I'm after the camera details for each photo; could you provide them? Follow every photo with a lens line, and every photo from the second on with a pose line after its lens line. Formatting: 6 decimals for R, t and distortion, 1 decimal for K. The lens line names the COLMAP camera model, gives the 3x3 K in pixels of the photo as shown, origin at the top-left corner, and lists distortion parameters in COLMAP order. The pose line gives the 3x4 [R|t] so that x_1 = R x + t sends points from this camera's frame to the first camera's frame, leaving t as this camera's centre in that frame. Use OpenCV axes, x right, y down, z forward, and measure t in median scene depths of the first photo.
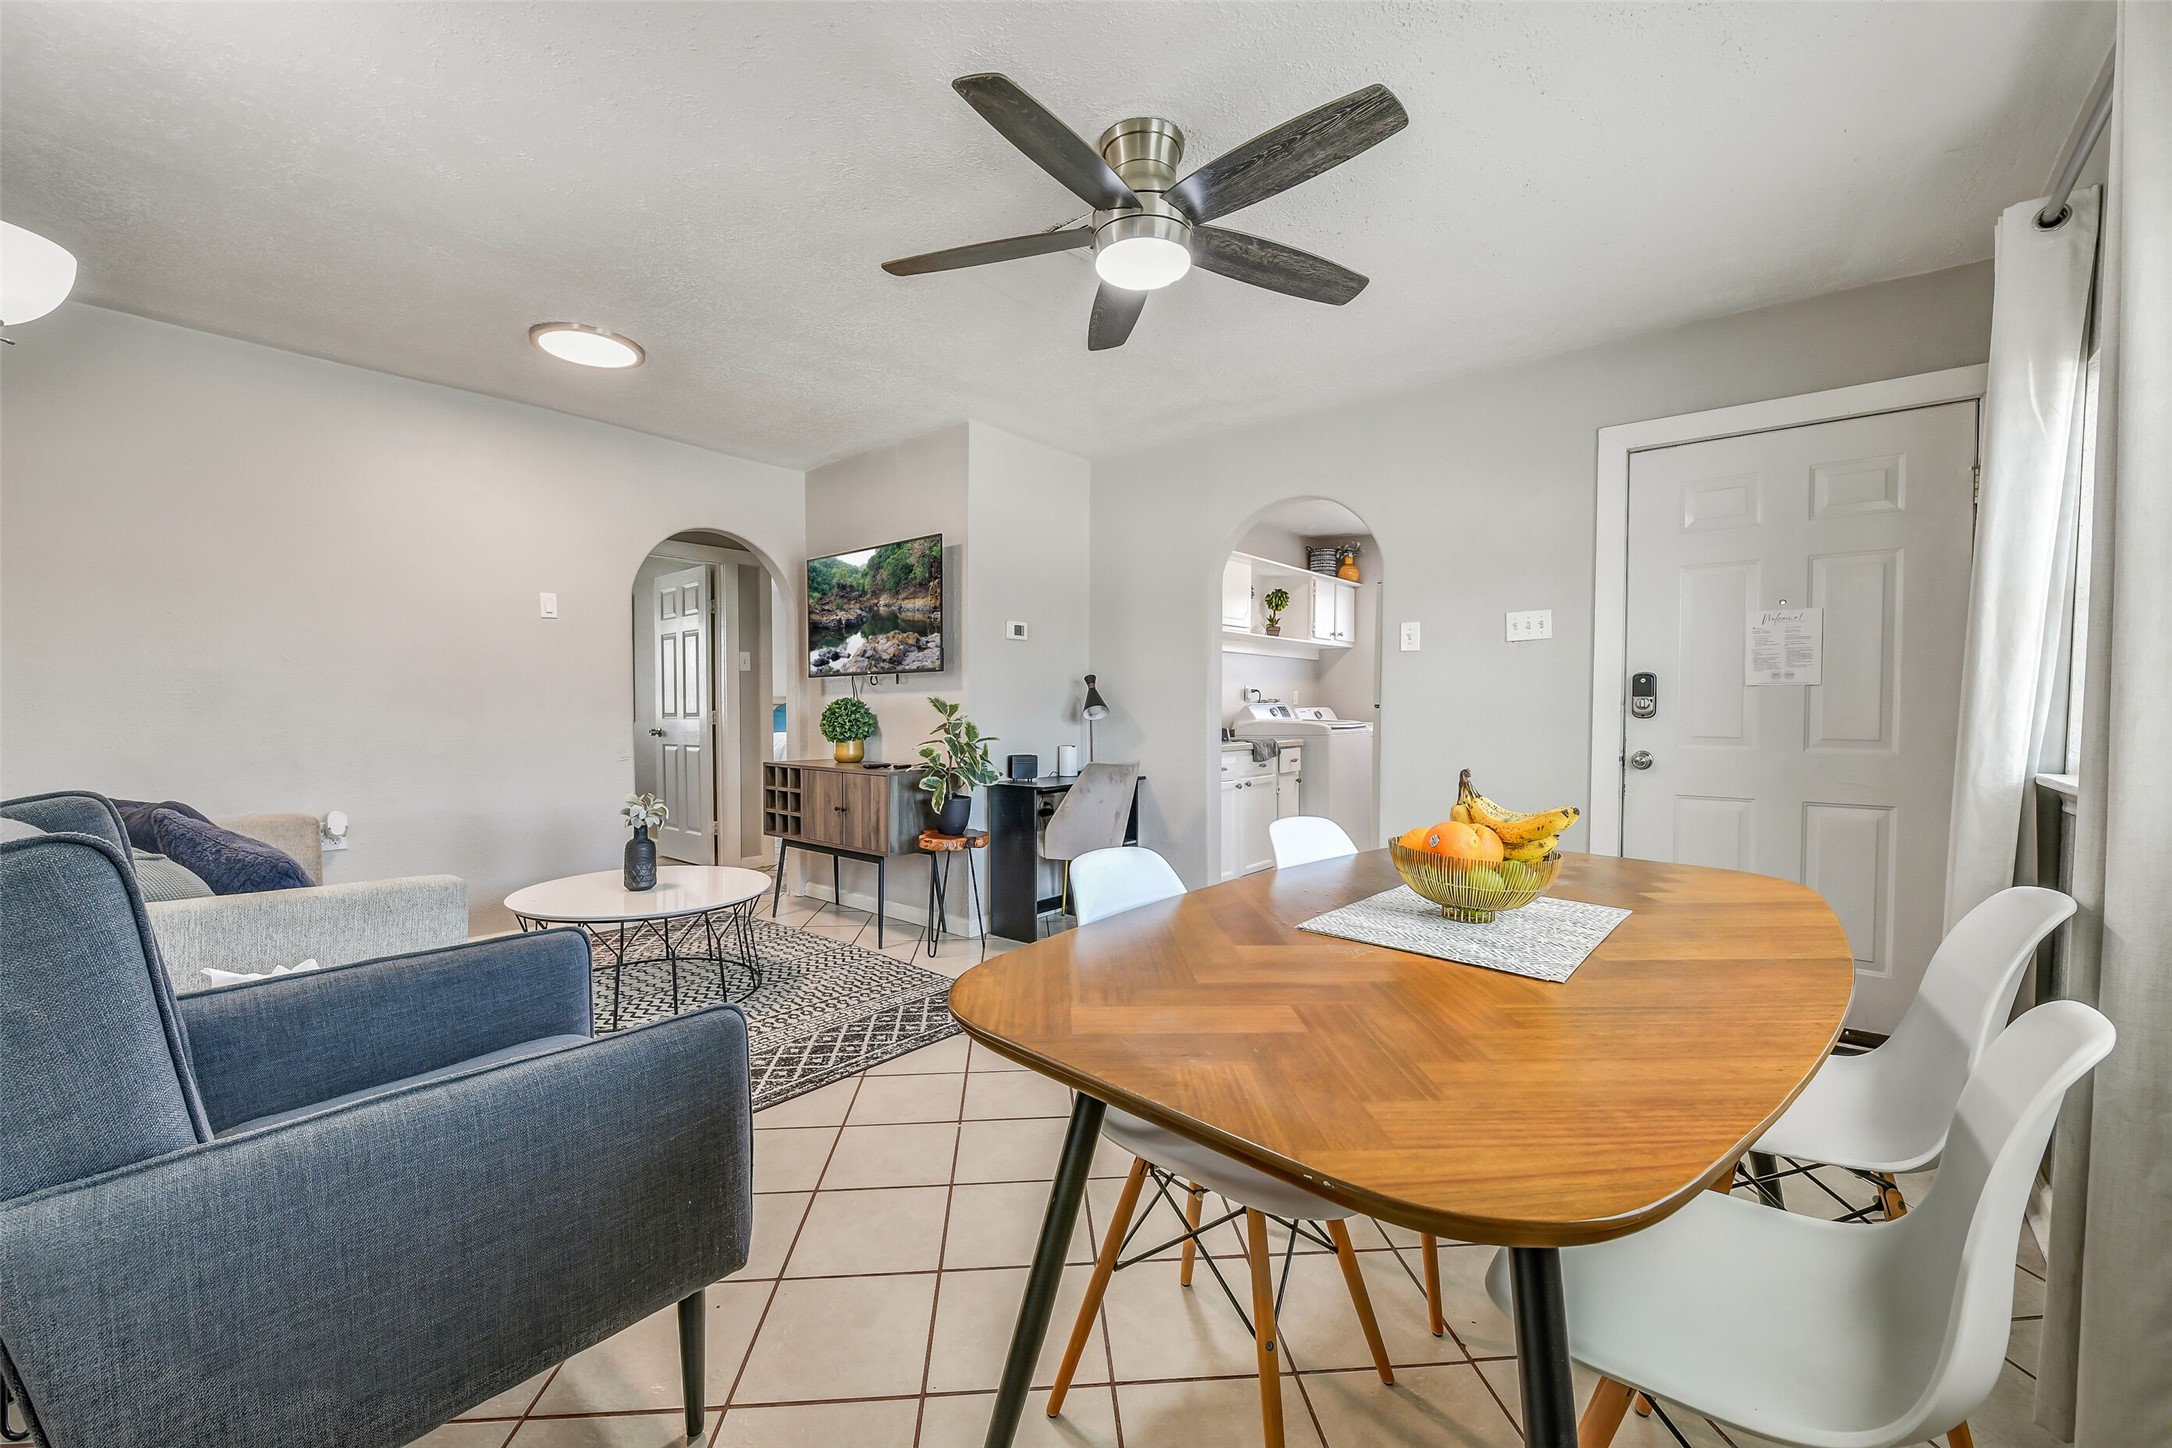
lens RADIAL K [[870.1, 0, 1094.2], [0, 870.1, 729.0], [0, 0, 1]] dist [-0.003756, -0.001775]
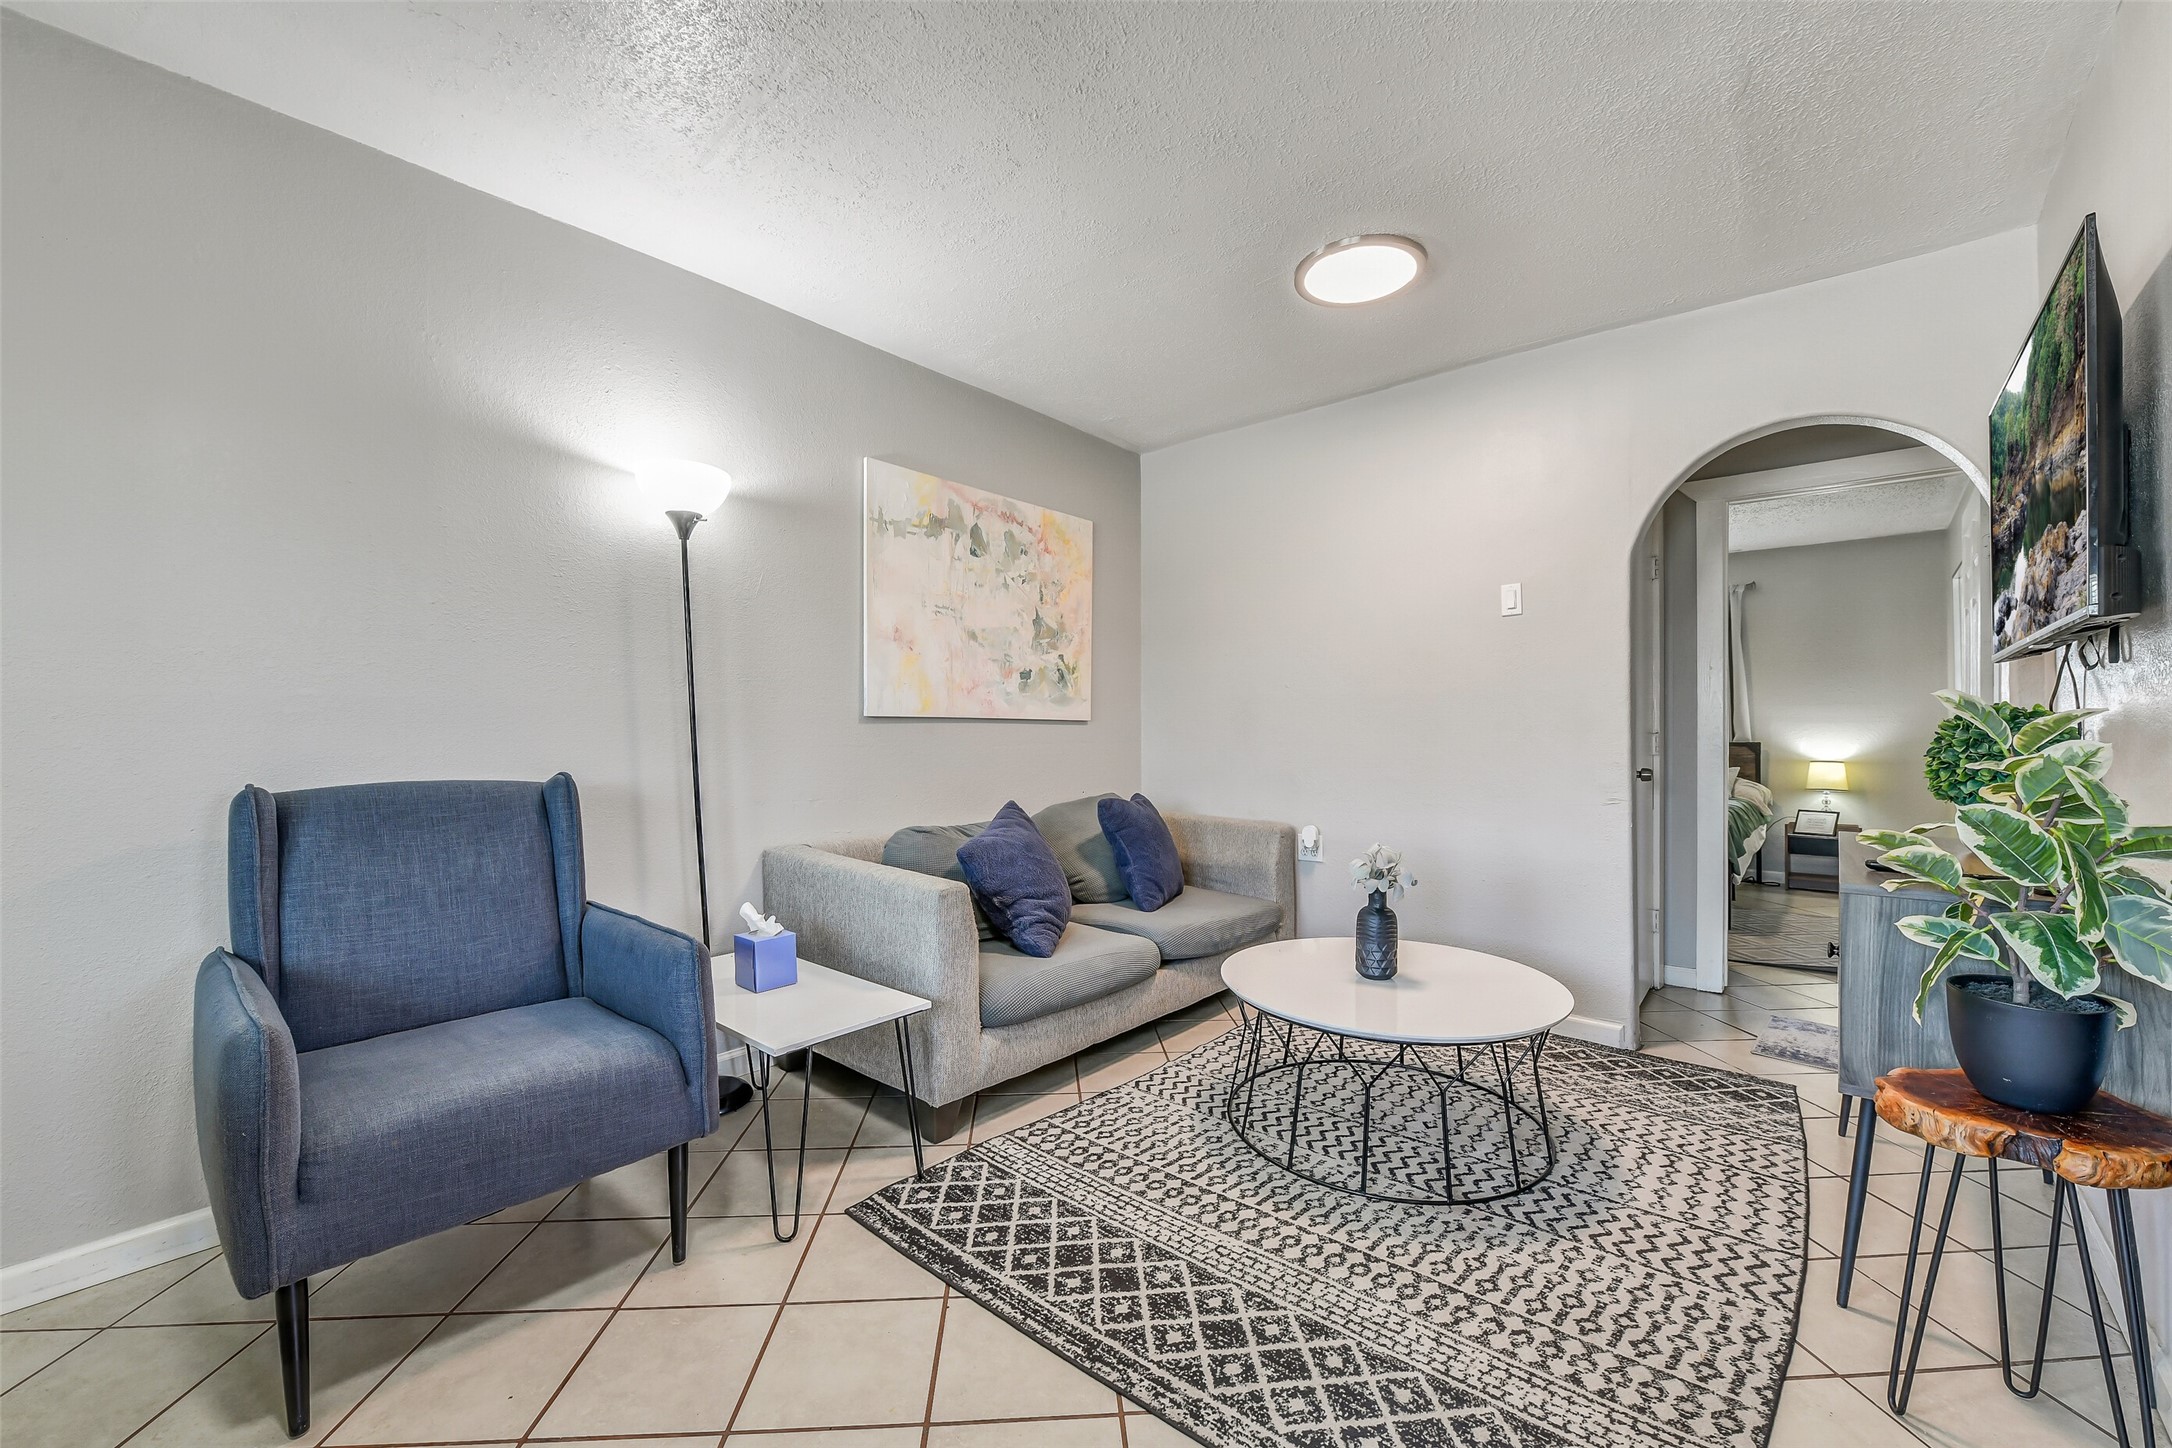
lens RADIAL K [[870.1, 0, 1086.5], [0, 870.1, 726.3], [0, 0, 1]] dist [-0.003756, -0.001775]
pose [[-0.024795, -0.005416, -0.999678, 0.164658], [-0.025548, 0.999662, -0.004782, -0.011752], [0.999366, 0.025421, -0.024925, 0.600836]]
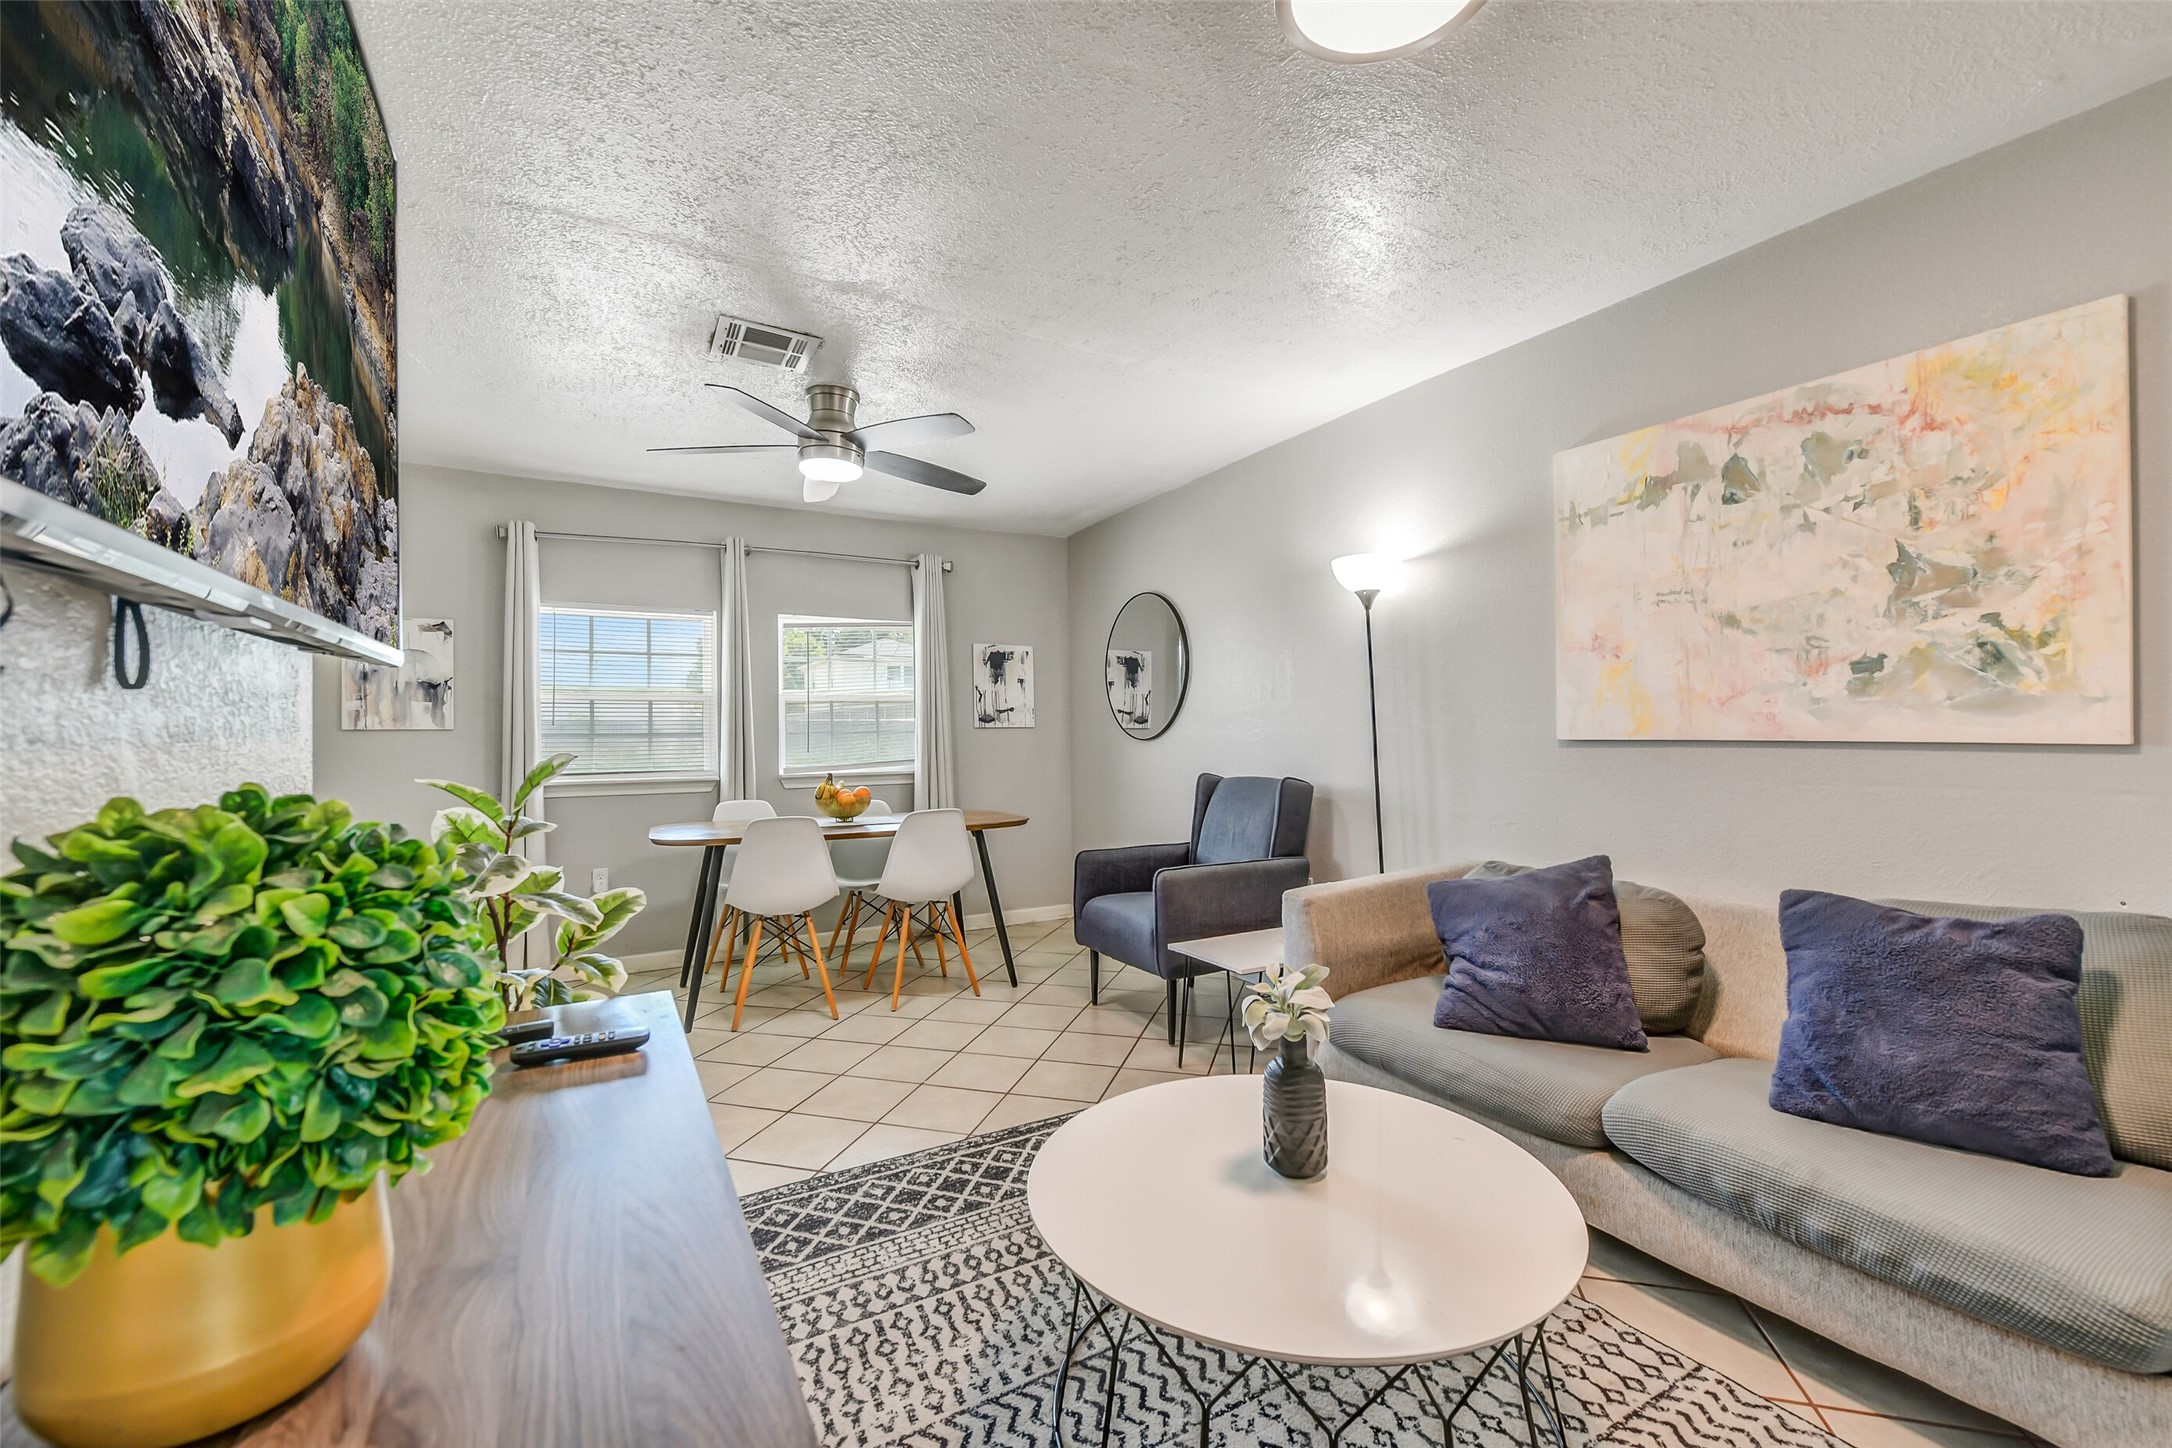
lens RADIAL K [[870.1, 0, 1084.2], [0, 870.1, 729.1], [0, 0, 1]] dist [-0.003756, -0.001775]
pose [[-0.935046, 0.009385, 0.354403, -0.453432], [0.017831, 0.999629, 0.020574, -0.046947], [-0.354079, 0.025557, -0.934866, 1.140564]]
